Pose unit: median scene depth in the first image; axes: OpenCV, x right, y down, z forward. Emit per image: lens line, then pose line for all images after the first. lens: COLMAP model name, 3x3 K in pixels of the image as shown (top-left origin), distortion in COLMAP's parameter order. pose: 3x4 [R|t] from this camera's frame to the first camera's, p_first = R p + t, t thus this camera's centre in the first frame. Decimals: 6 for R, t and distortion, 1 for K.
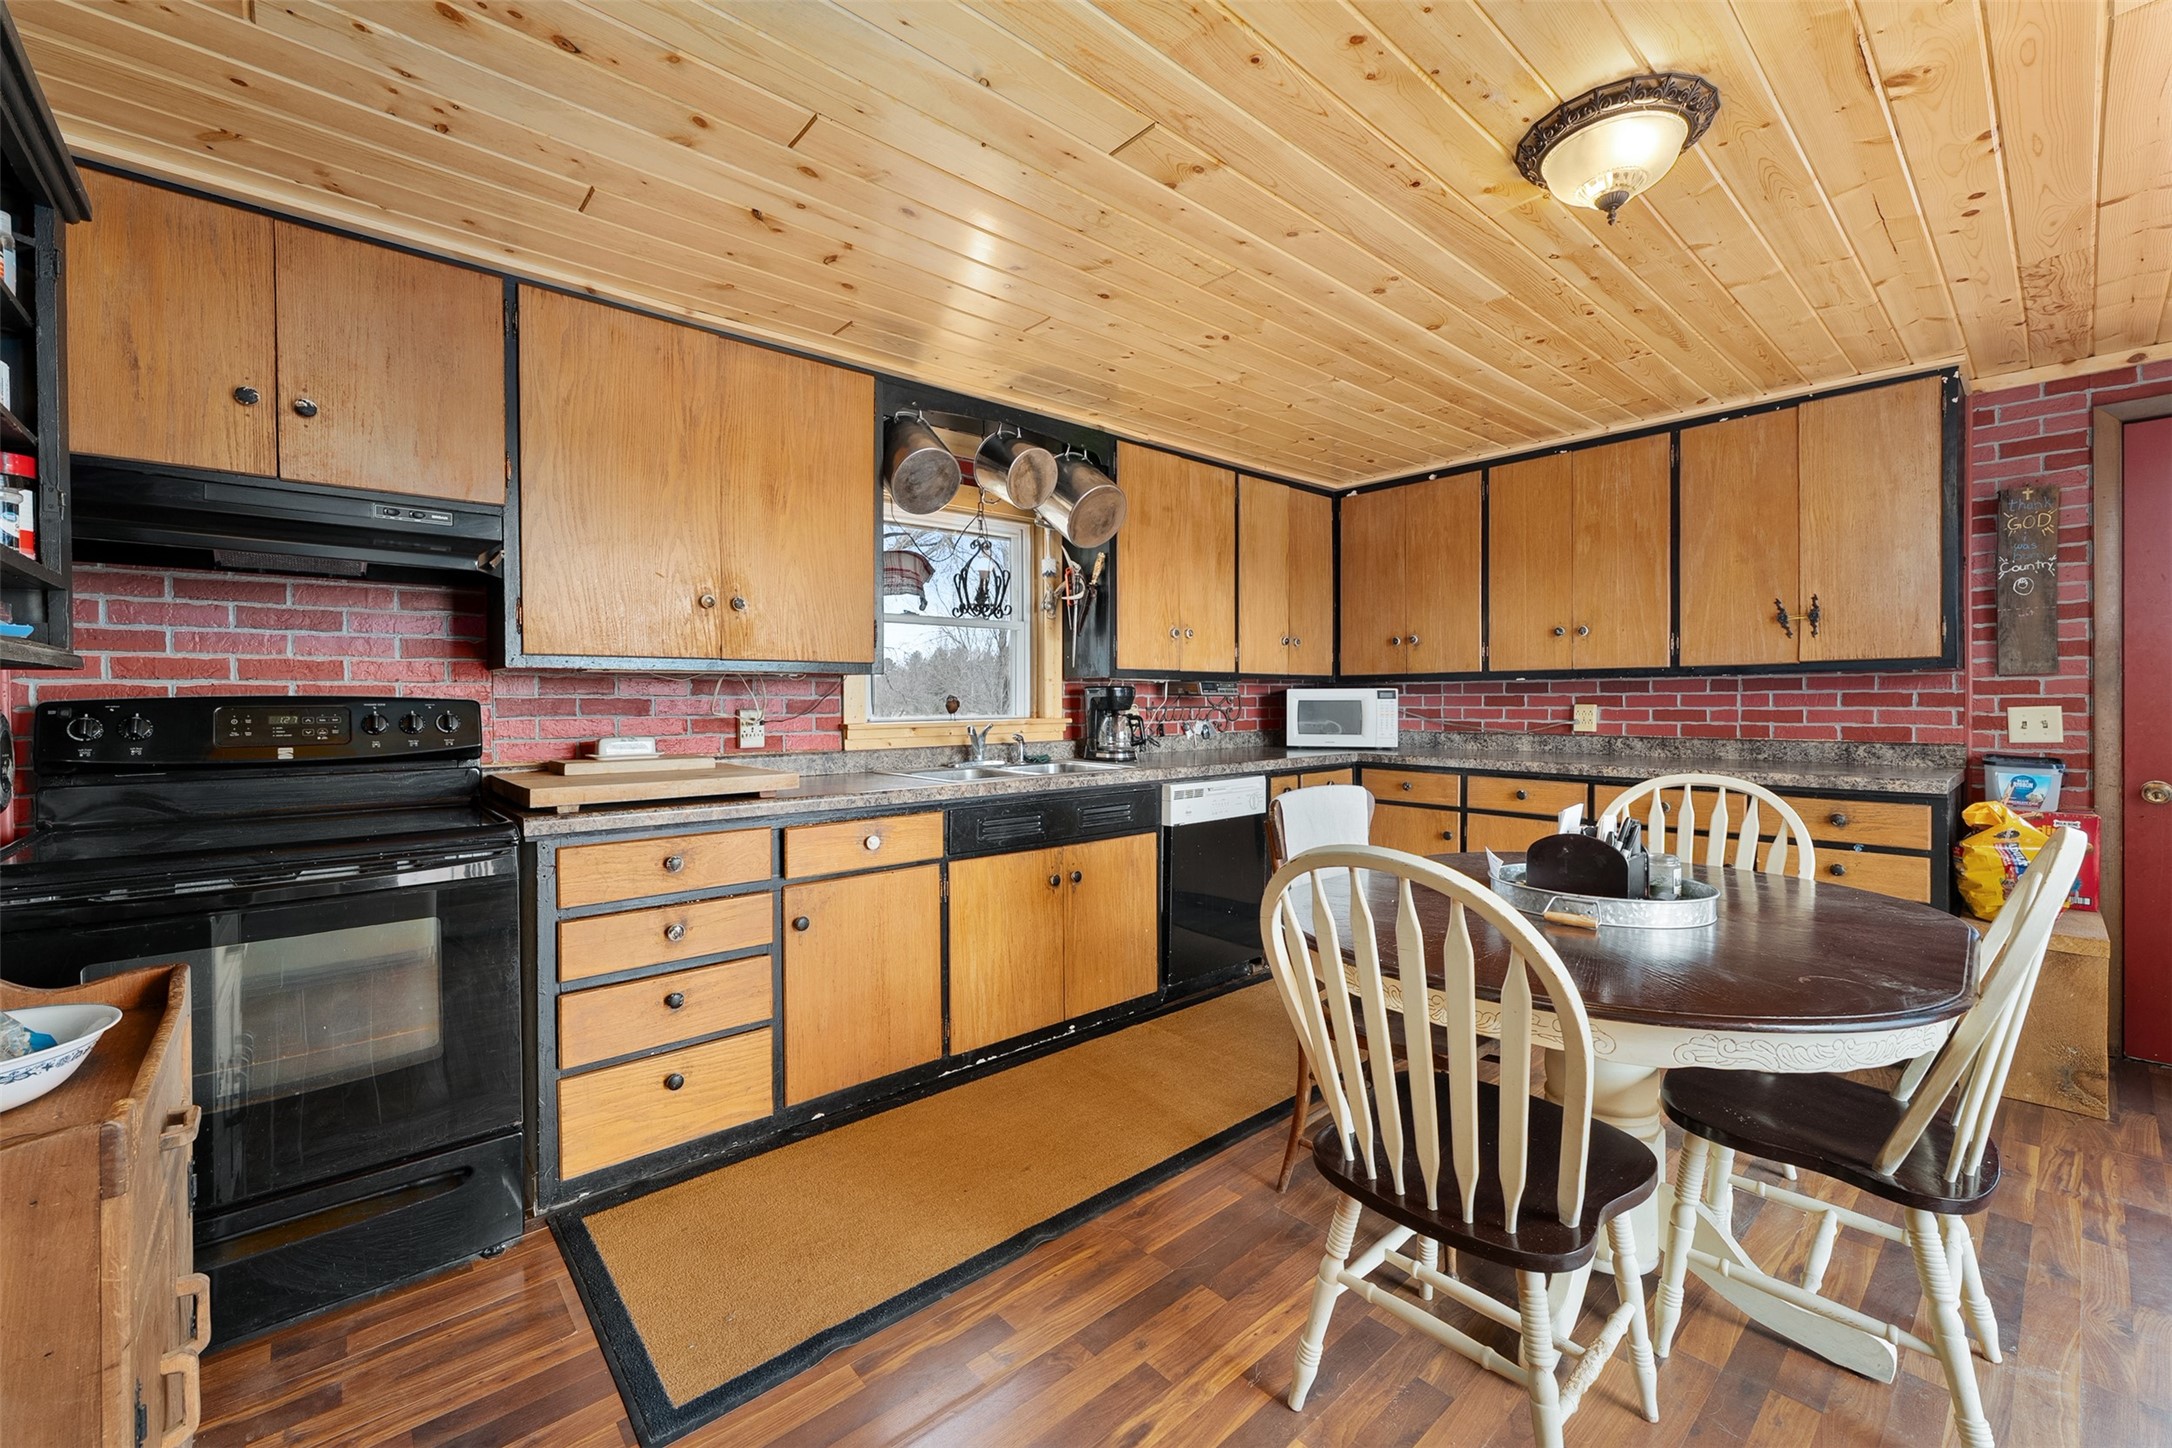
lens RADIAL K [[884.4, 0, 1080.3], [0, 884.4, 703.7], [0, 0, 1]] dist [0.002645, 0.000479]
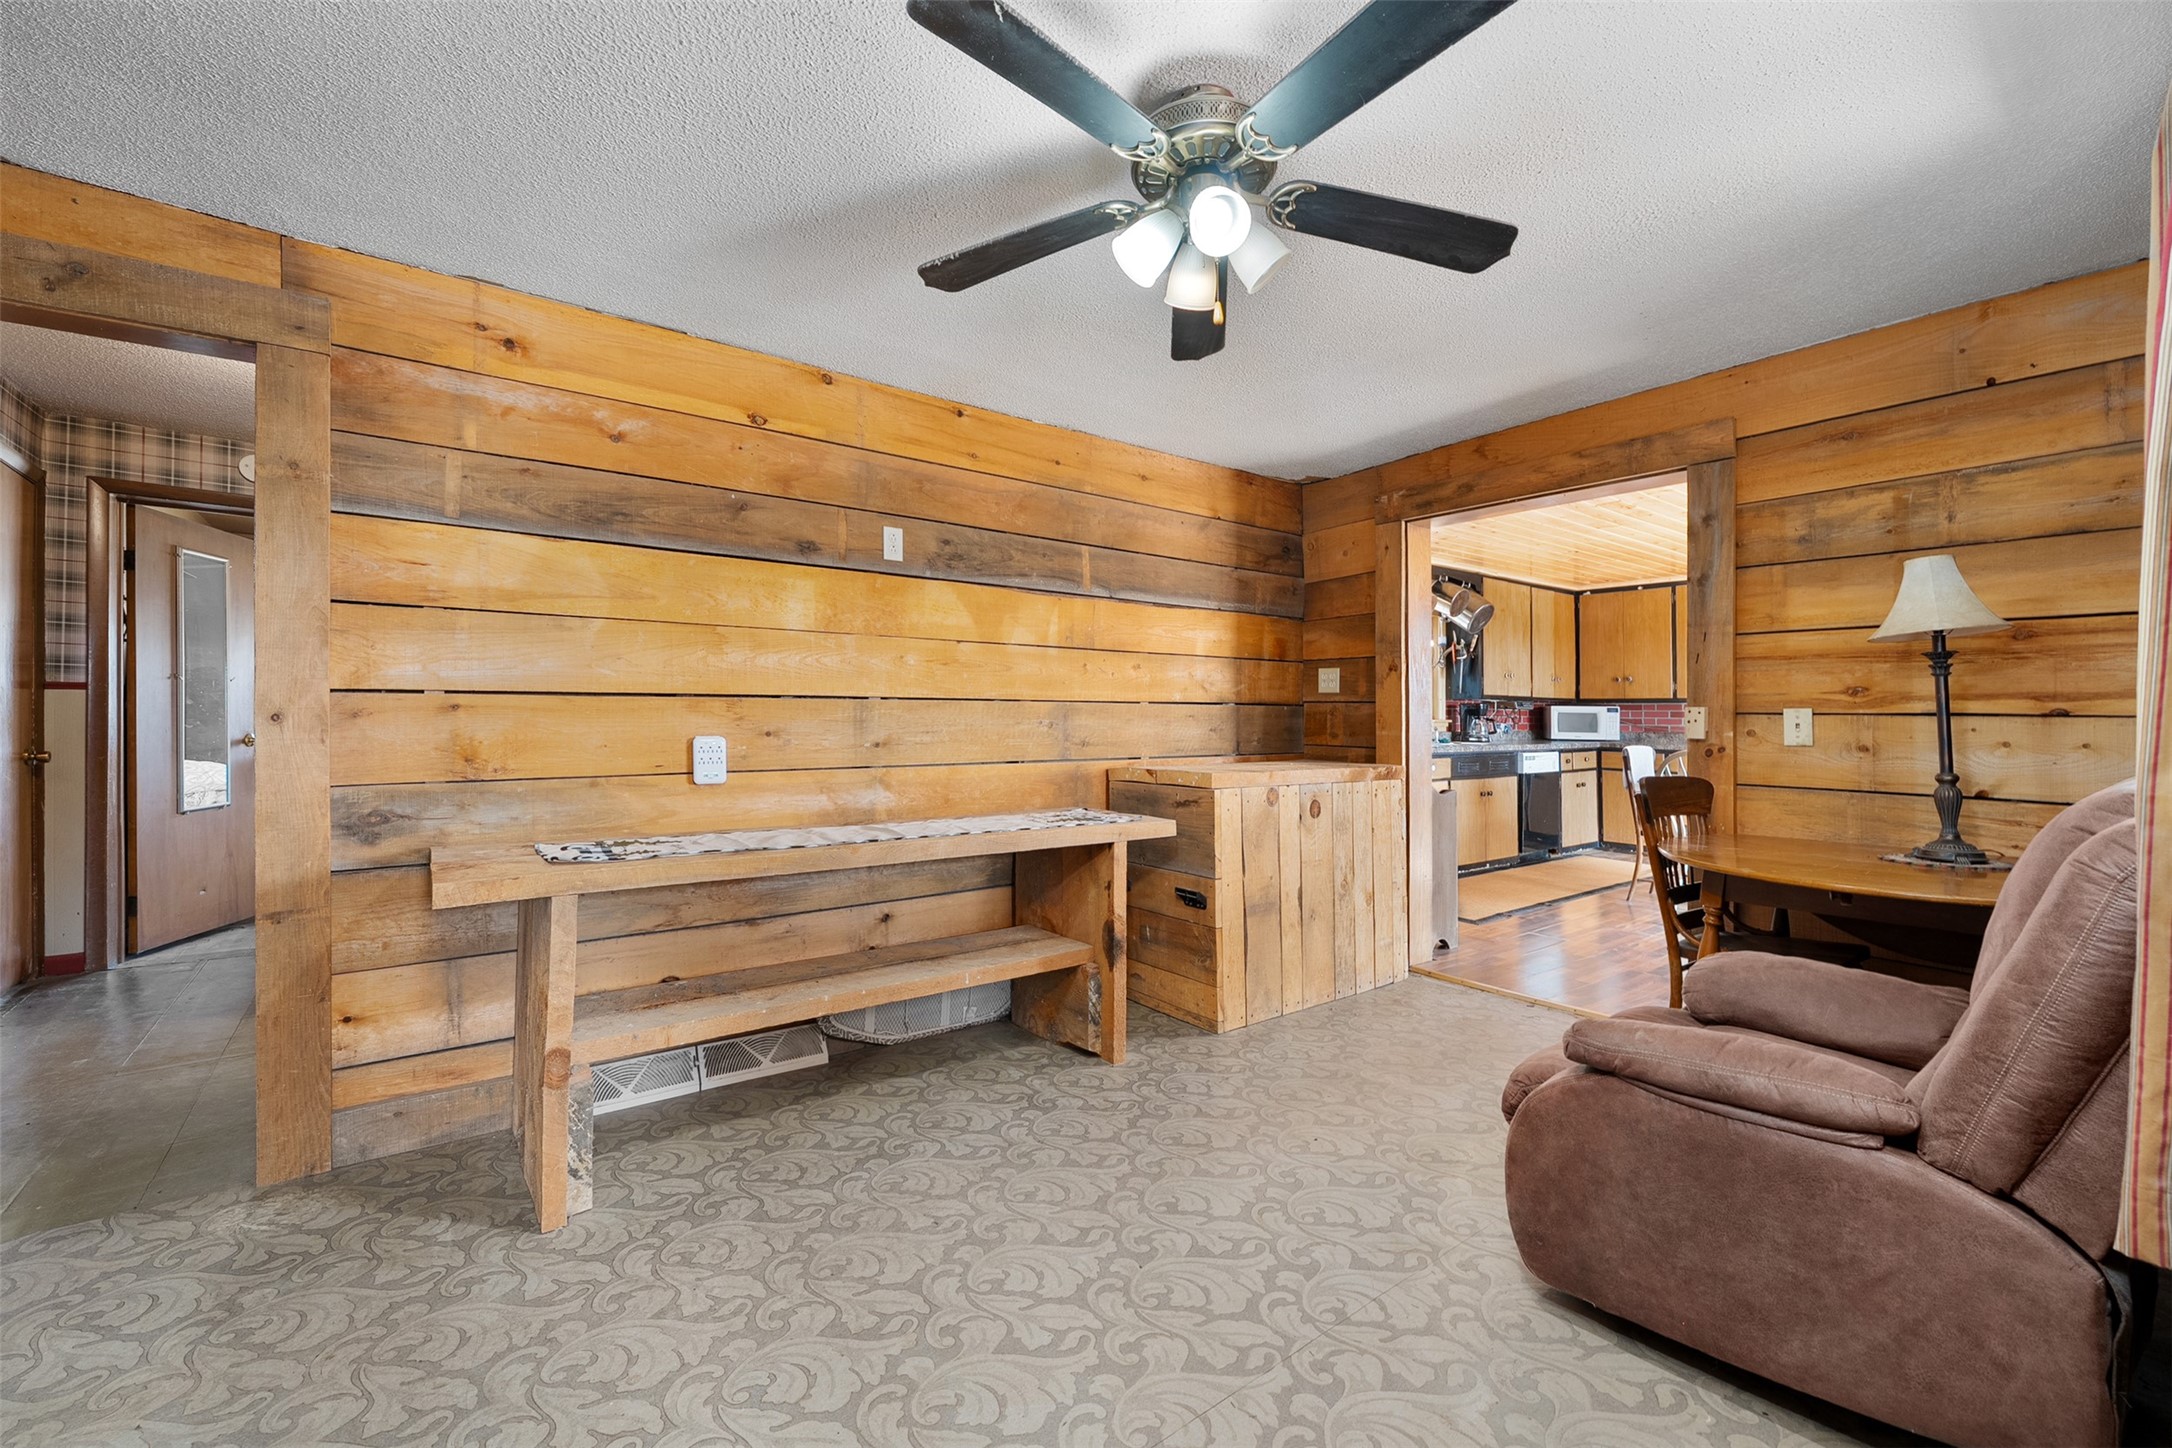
lens RADIAL K [[884.4, 0, 1089.9], [0, 884.4, 696.9], [0, 0, 1]] dist [0.002645, 0.000479]
pose [[0.997654, 0.013168, -0.067175, -0.691996], [-0.014714, 0.999637, -0.022569, 0.022781], [0.066853, 0.023505, 0.997486, -1.000417]]
